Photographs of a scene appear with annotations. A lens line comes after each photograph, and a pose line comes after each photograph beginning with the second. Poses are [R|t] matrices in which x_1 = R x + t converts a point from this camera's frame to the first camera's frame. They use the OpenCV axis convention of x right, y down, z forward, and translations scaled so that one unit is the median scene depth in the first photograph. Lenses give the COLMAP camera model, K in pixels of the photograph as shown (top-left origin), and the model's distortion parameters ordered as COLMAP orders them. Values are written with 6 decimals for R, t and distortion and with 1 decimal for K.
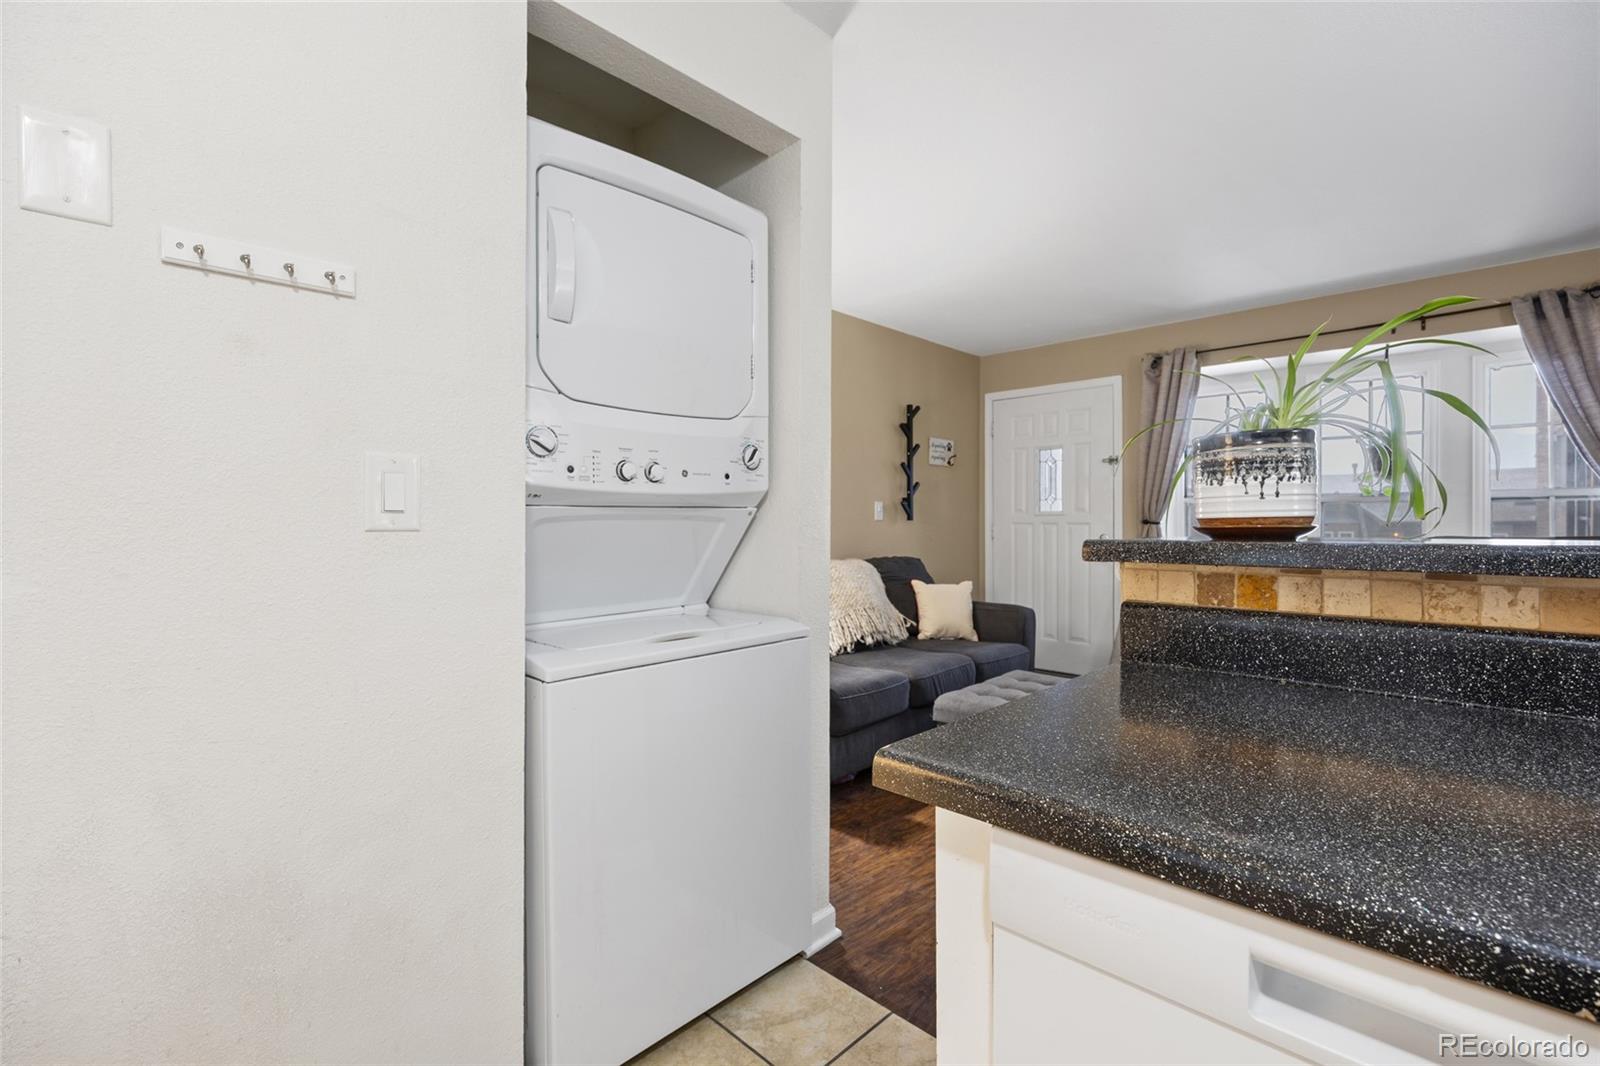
lens RADIAL K [[705.0, 0, 803.4], [0, 705.0, 523.2], [0, 0, 1]] dist [-0.011546, 0.000189]
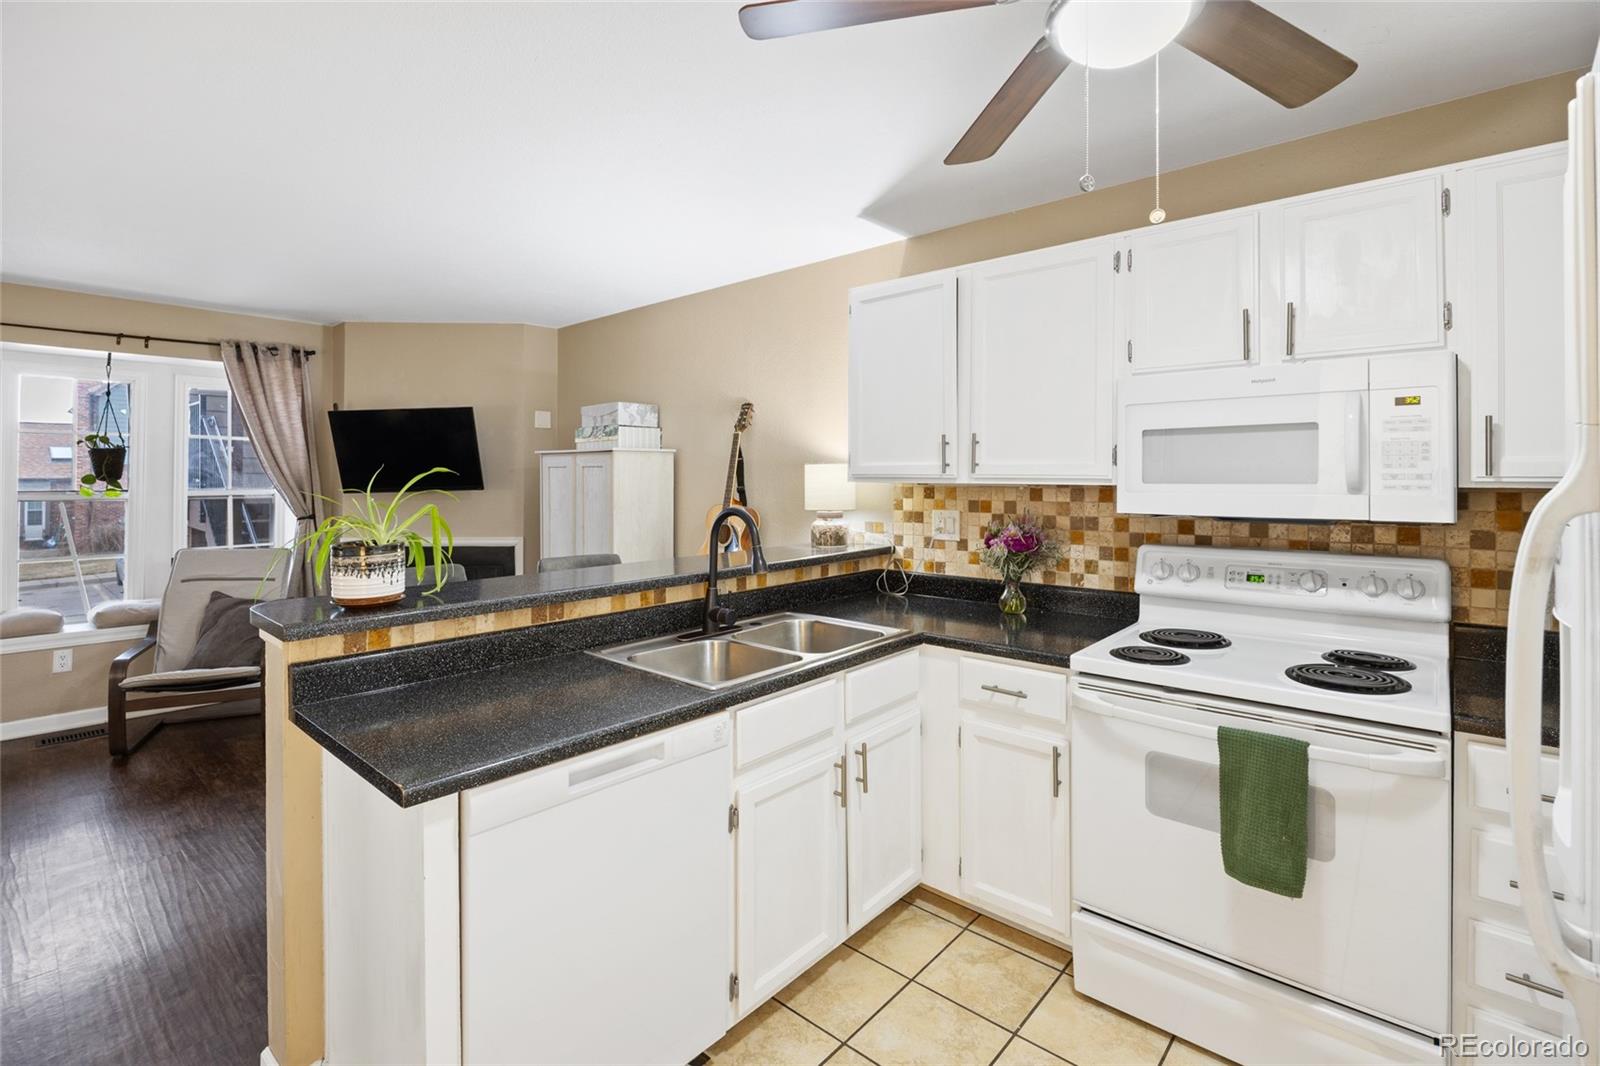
lens RADIAL K [[735.1, 0, 795.8], [0, 735.1, 472.6], [0, 0, 1]] dist [-0.011350, 0.000764]
pose [[-0.041776, 0.003098, 0.999122, -0.277909], [-0.003931, 0.999987, -0.003265, -0.072009], [-0.999119, -0.004064, -0.041763, 0.019928]]
